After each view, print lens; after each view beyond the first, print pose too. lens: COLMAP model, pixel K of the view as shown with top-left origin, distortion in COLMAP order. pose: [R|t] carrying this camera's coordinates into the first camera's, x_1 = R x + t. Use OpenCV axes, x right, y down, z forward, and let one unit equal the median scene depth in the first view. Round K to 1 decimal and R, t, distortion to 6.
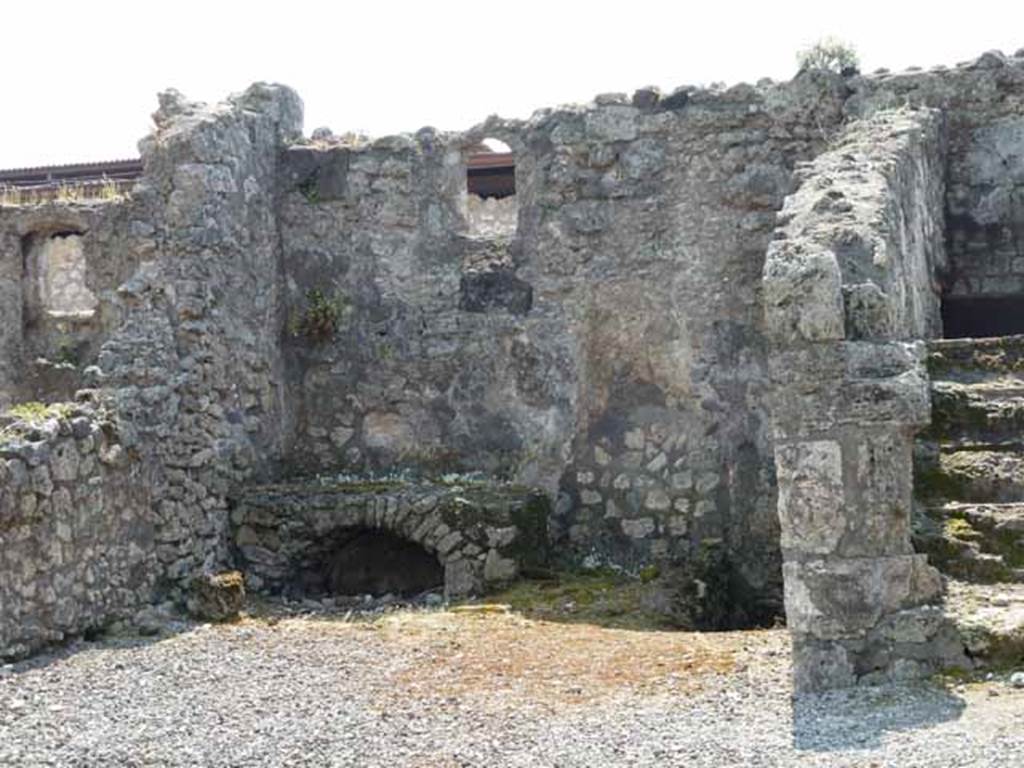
lens RADIAL K [[2252.2, 0, 507.1], [0, 2252.2, 375.5], [0, 0, 1]] dist [0.064430, 0.000000]
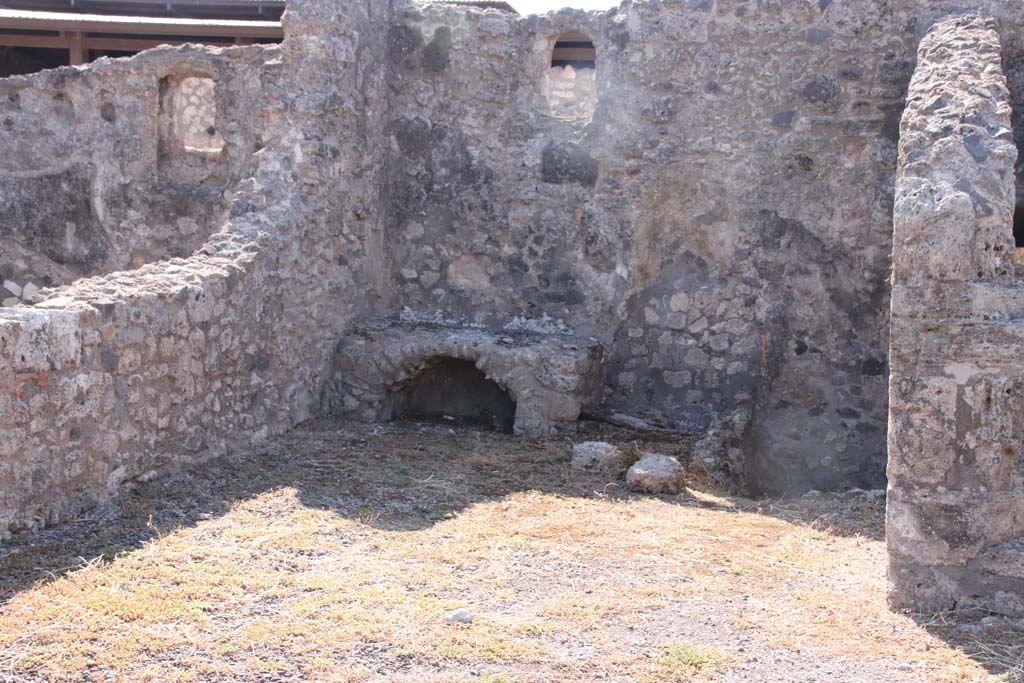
lens RADIAL K [[1622.0, 0, 507.6], [0, 1622.0, 350.5], [0, 0, 1]] dist [0.297775, 0.000000]
pose [[0.996923, 0.075799, 0.019961, -0.049619], [-0.077518, 0.991145, 0.107807, -0.032804], [-0.011613, -0.109023, 0.993971, 0.158562]]
